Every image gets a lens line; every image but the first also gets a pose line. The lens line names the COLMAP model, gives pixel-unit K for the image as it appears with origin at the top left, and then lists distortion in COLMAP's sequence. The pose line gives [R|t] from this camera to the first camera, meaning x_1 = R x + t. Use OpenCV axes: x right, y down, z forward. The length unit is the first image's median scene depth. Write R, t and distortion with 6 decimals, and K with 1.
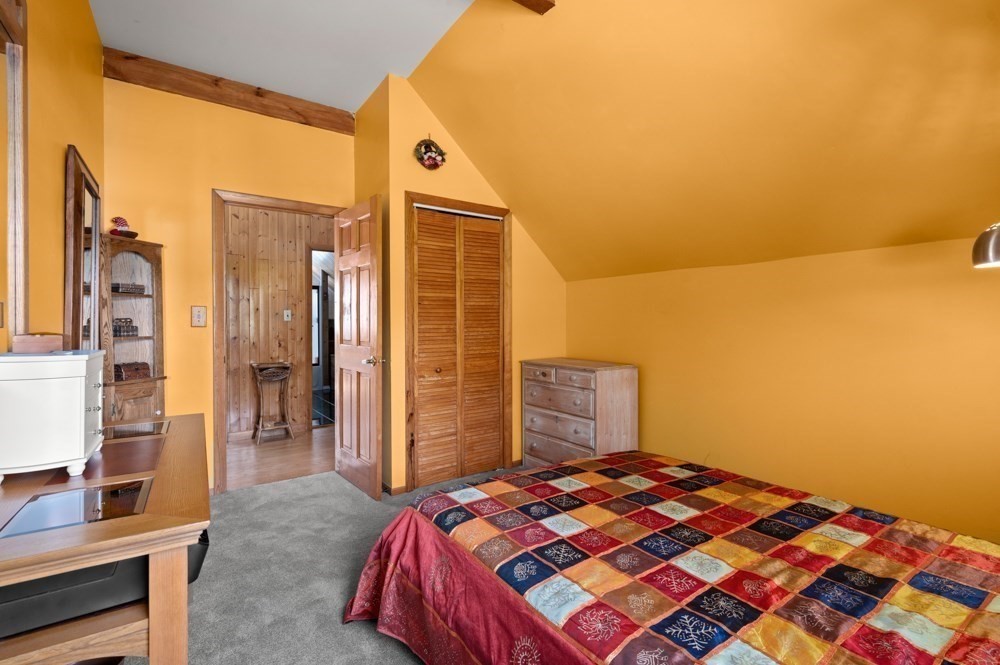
lens RADIAL K [[453.0, 0, 505.2], [0, 453.0, 331.1], [0, 0, 1]] dist [-0.014981, -0.000298]
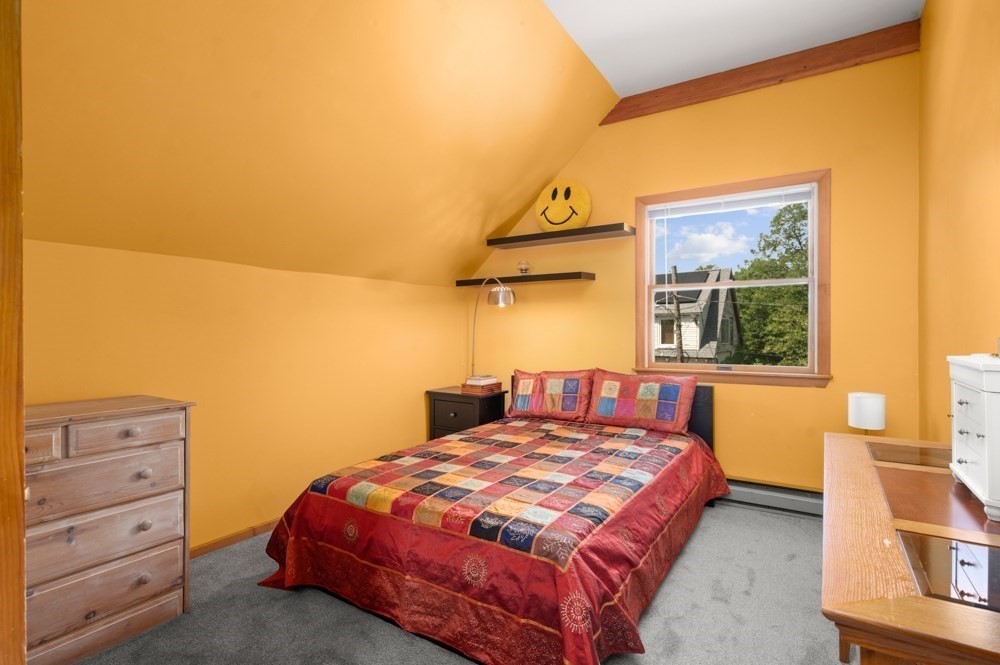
lens RADIAL K [[485.5, 0, 513.8], [0, 485.5, 327.1], [0, 0, 1]] dist [-0.000730, -0.000065]
pose [[-0.393520, 0.001405, 0.919315, -0.867294], [0.013207, 0.999904, 0.004125, -0.025444], [-0.919221, 0.013765, -0.393501, 1.264685]]
